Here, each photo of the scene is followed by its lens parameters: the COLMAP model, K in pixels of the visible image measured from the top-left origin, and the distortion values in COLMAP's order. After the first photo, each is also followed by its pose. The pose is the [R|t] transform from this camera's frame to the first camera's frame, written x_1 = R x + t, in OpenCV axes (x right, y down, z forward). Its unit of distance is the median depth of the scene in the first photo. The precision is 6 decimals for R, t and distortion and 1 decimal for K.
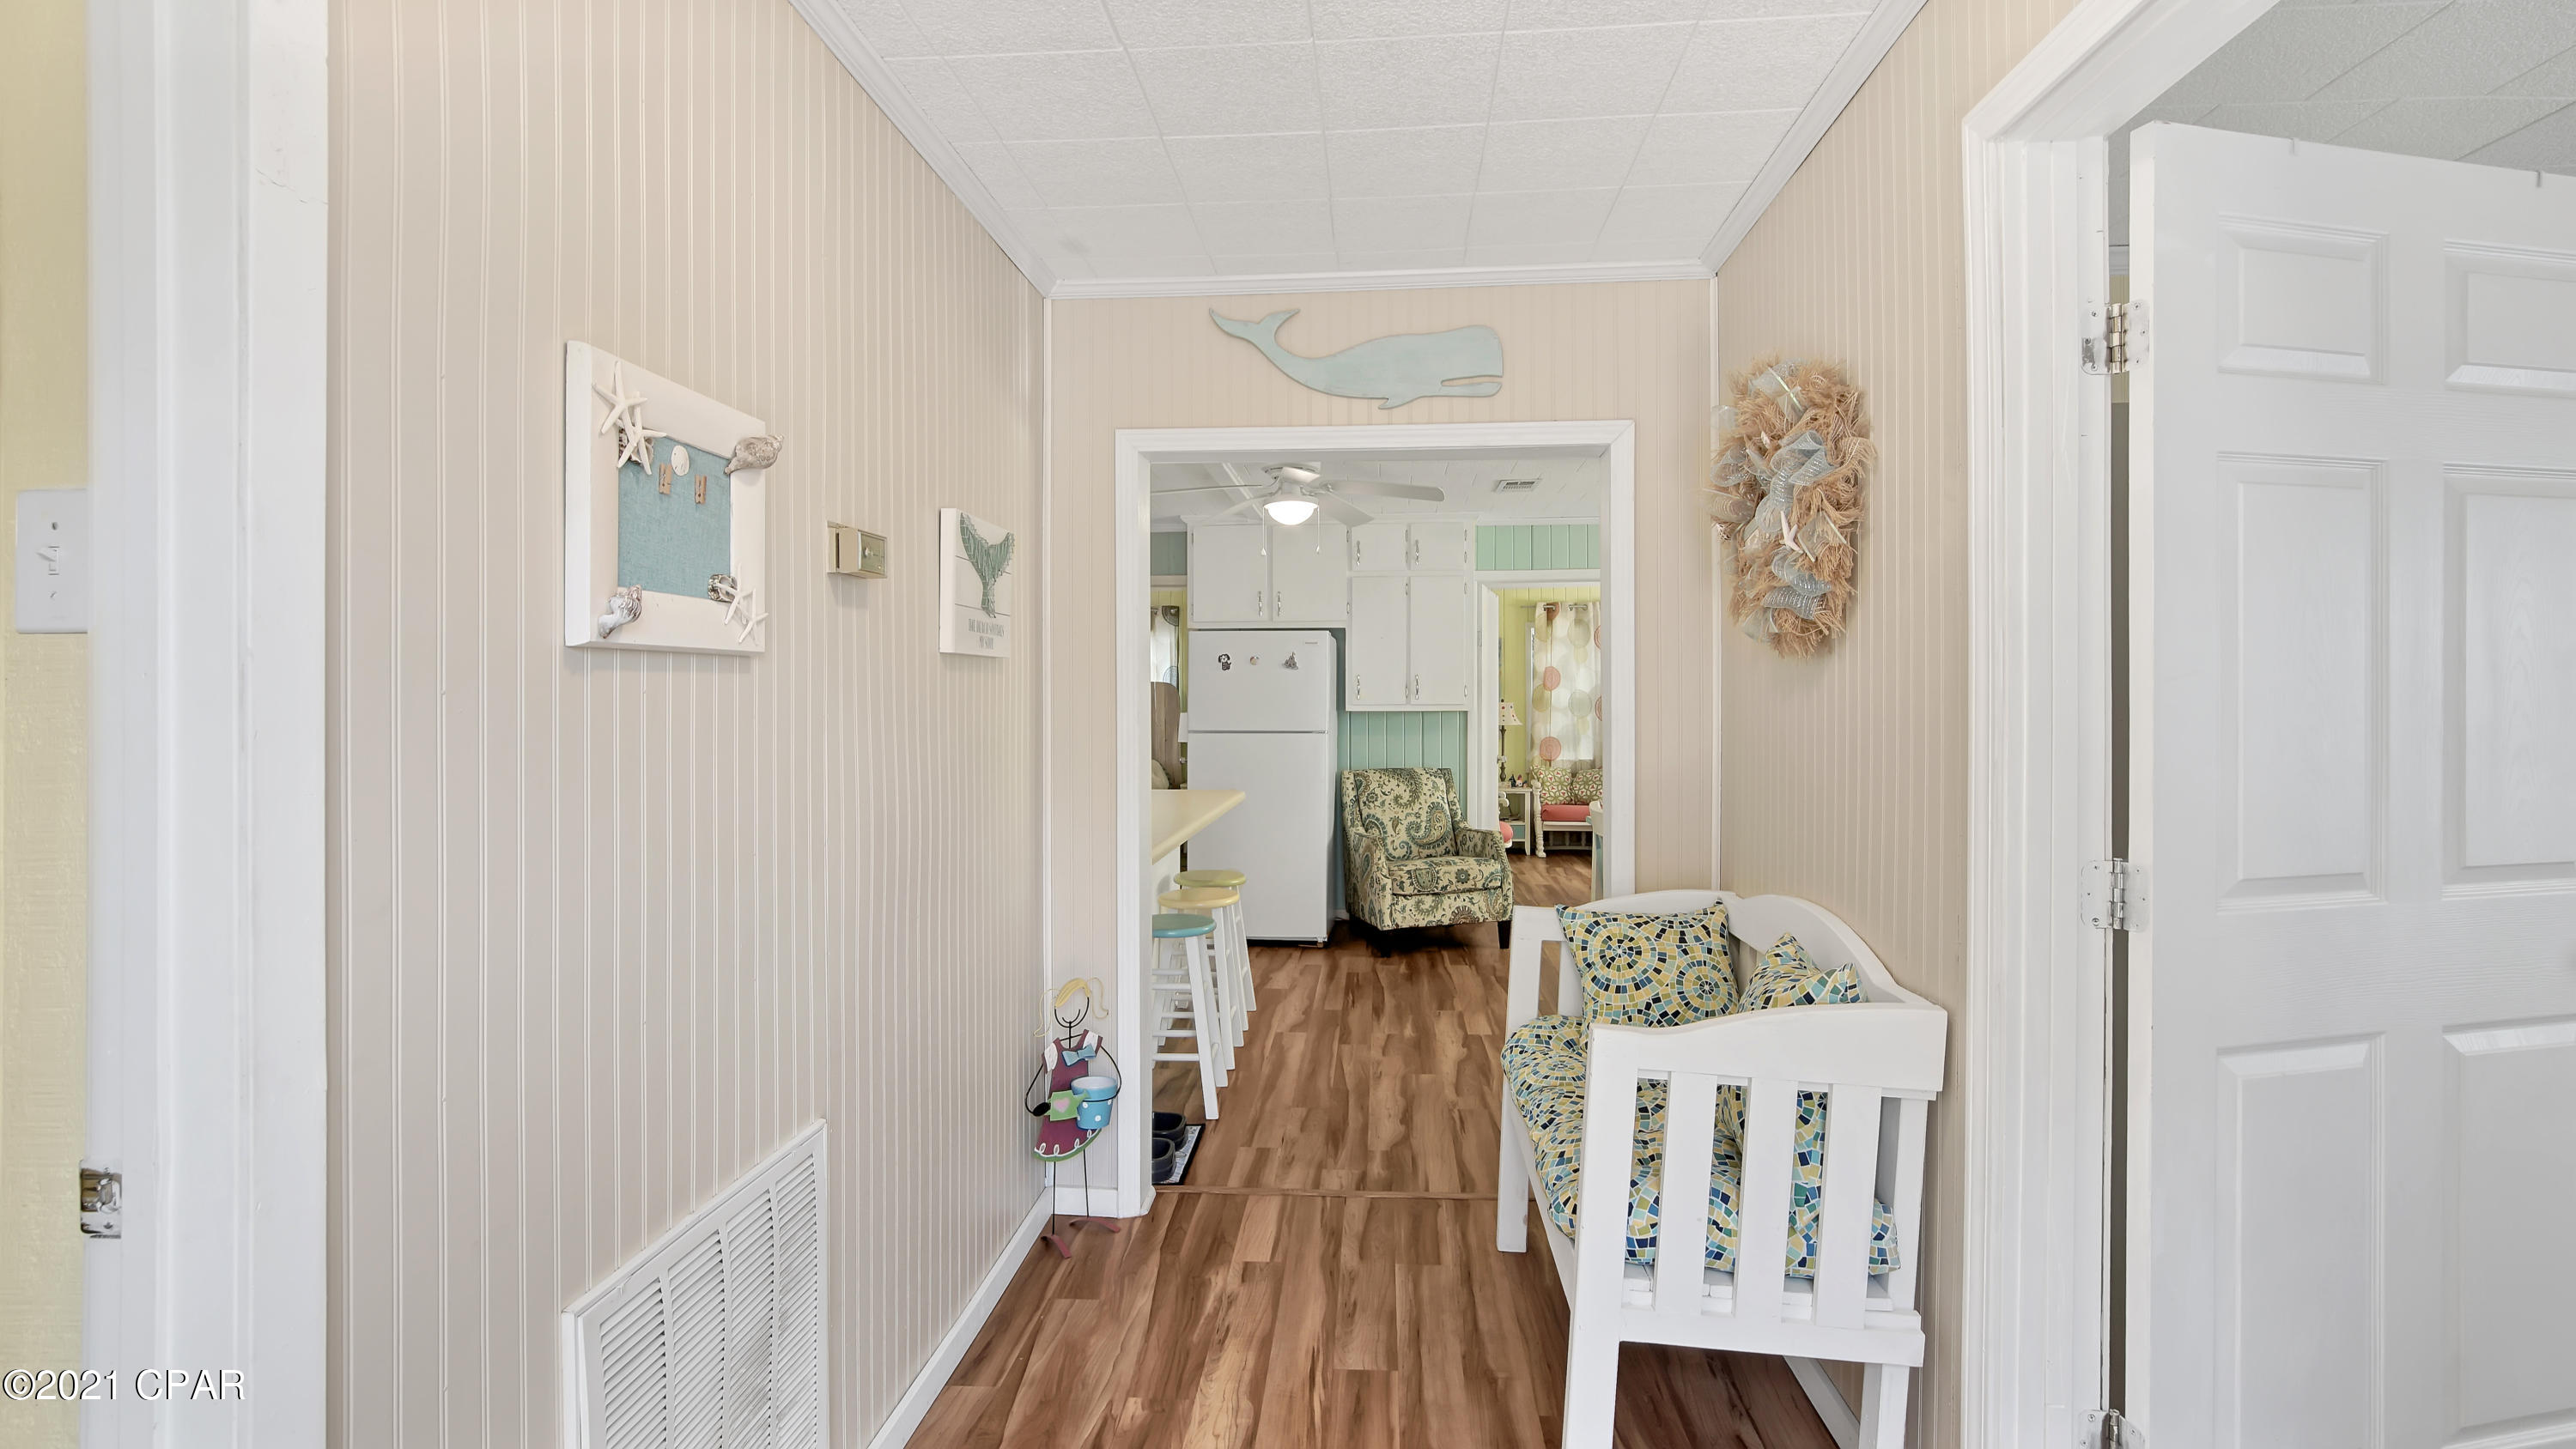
lens RADIAL K [[1239.7, 0, 1277.2], [0, 1239.7, 714.4], [0, 0, 1]] dist [-0.005513, -0.000339]
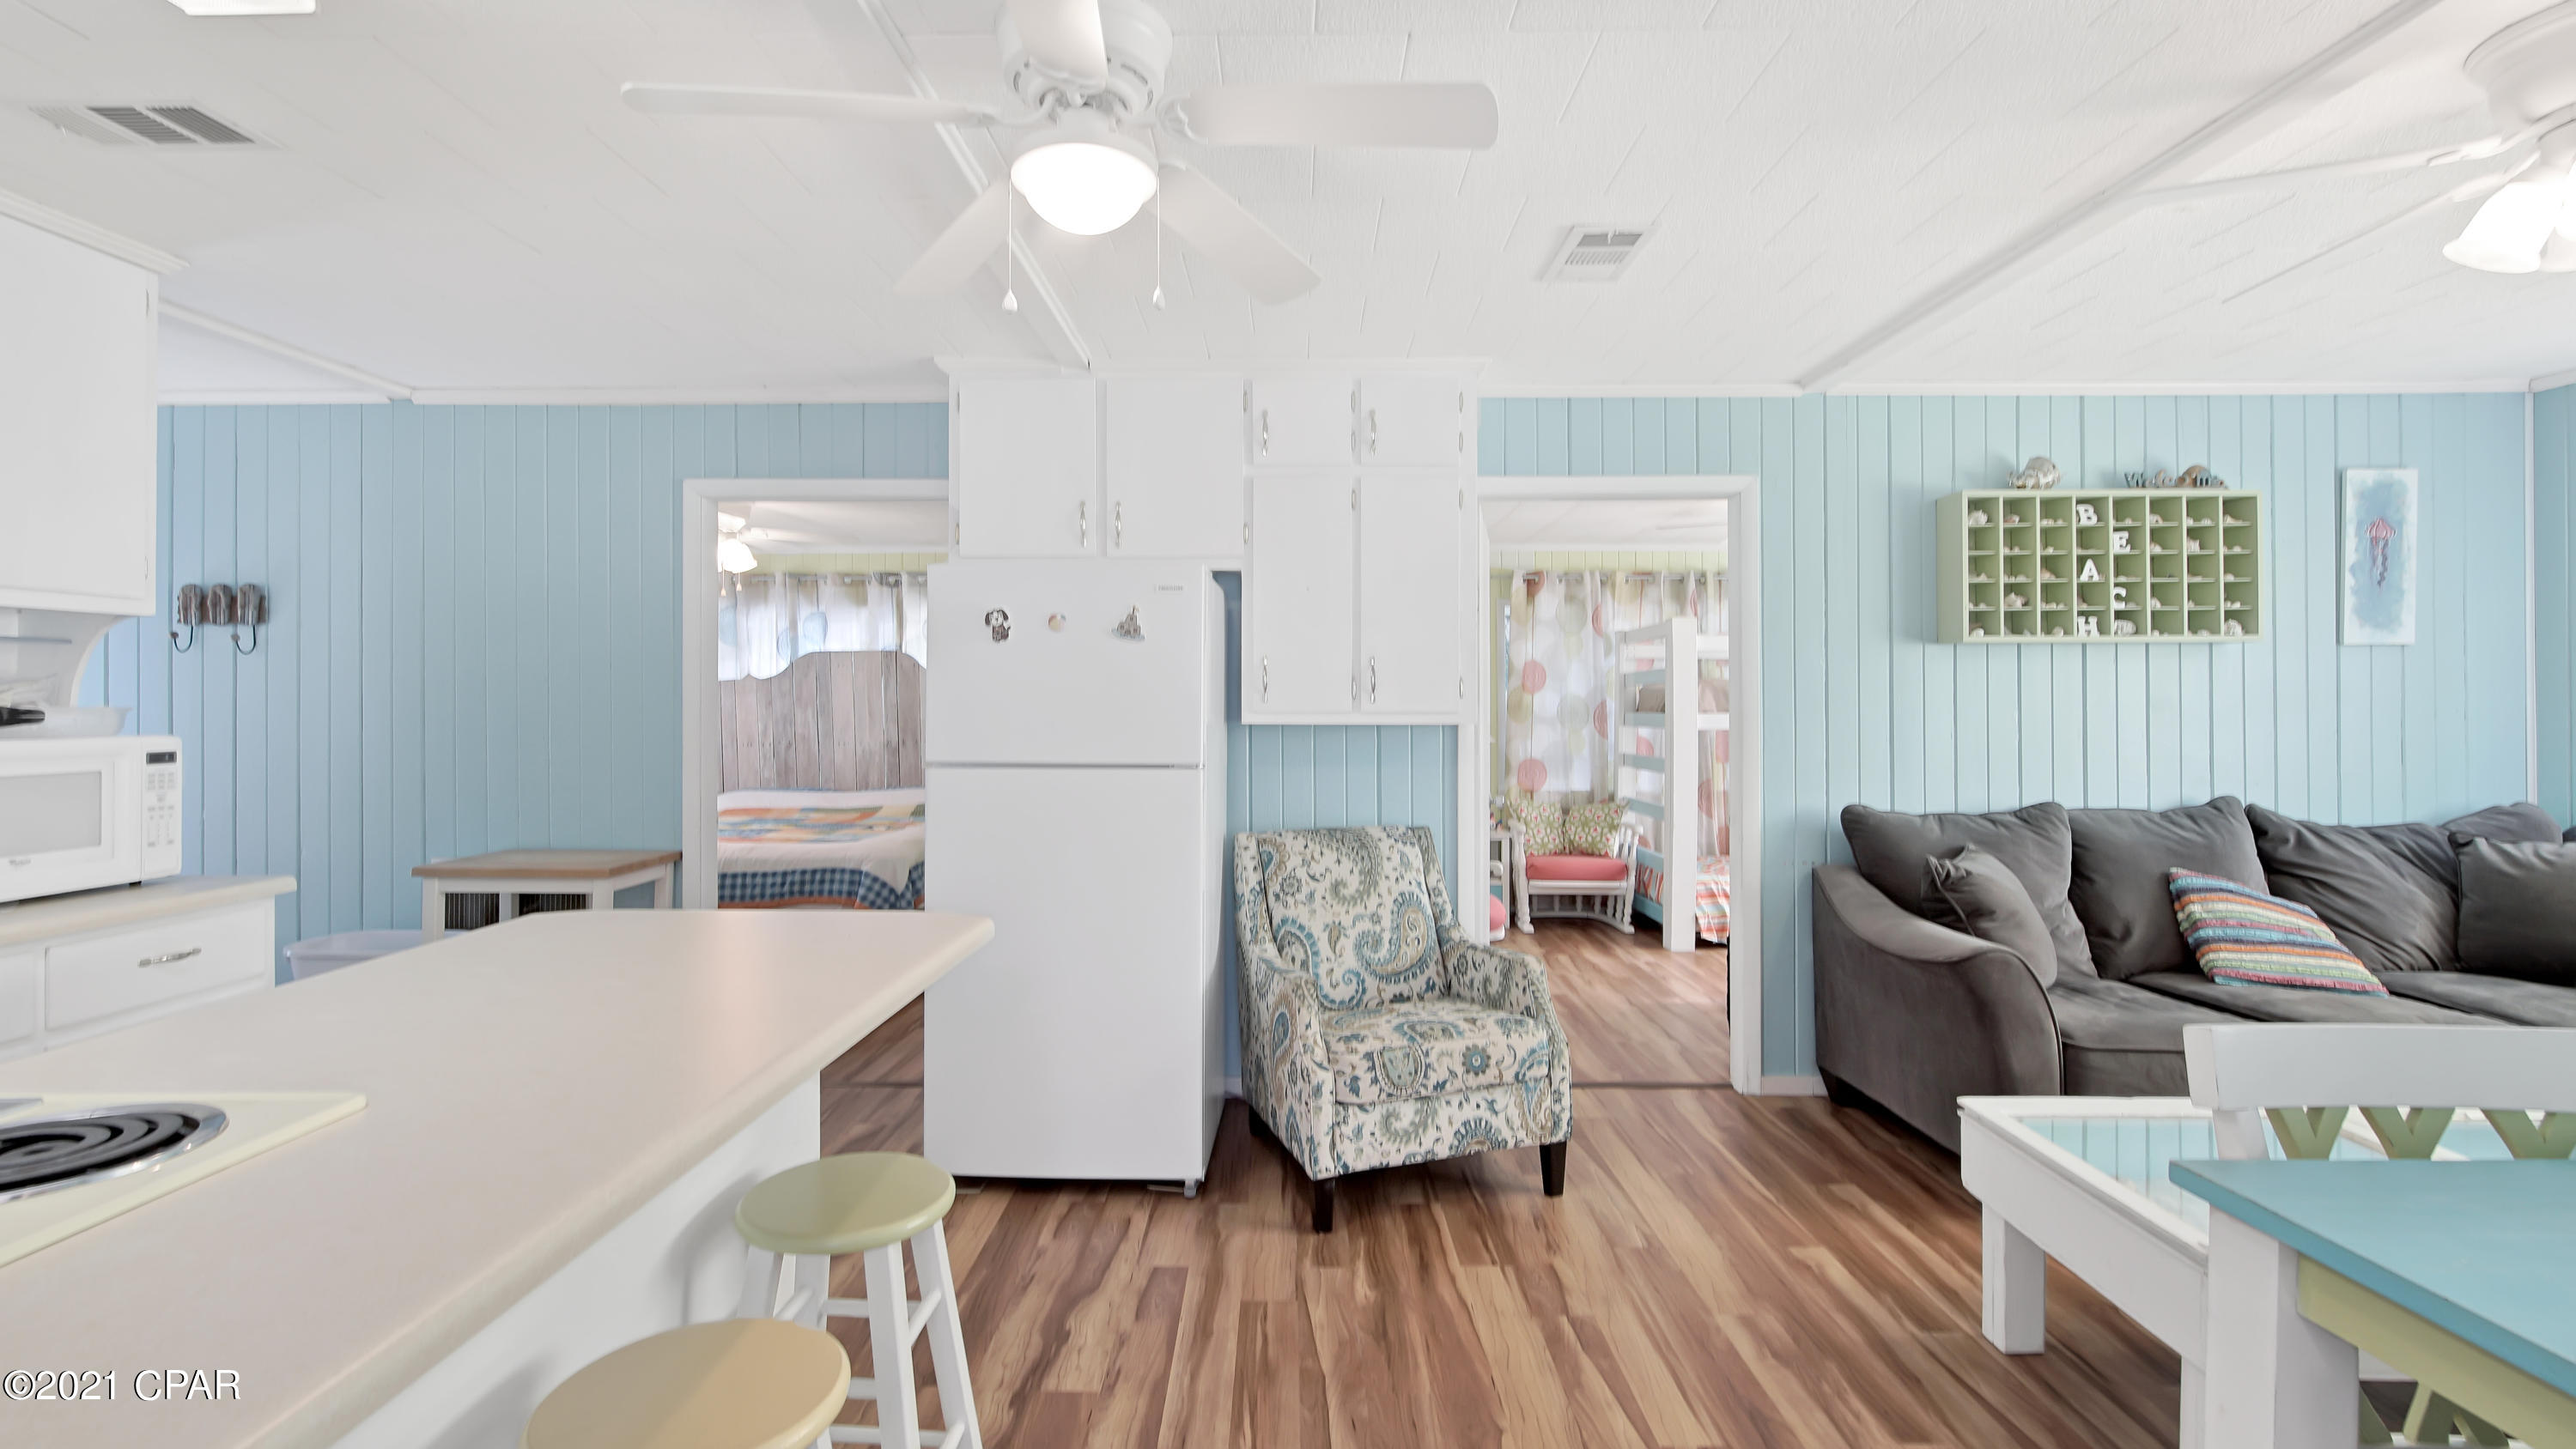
lens RADIAL K [[1239.7, 0, 1277.2], [0, 1239.7, 714.4], [0, 0, 1]] dist [-0.005513, -0.000339]
pose [[0.997179, 0.000488, 0.075057, 0.029716], [0.000072, 0.999972, -0.007458, -0.003142], [-0.075059, 0.007442, 0.997151, 0.455957]]
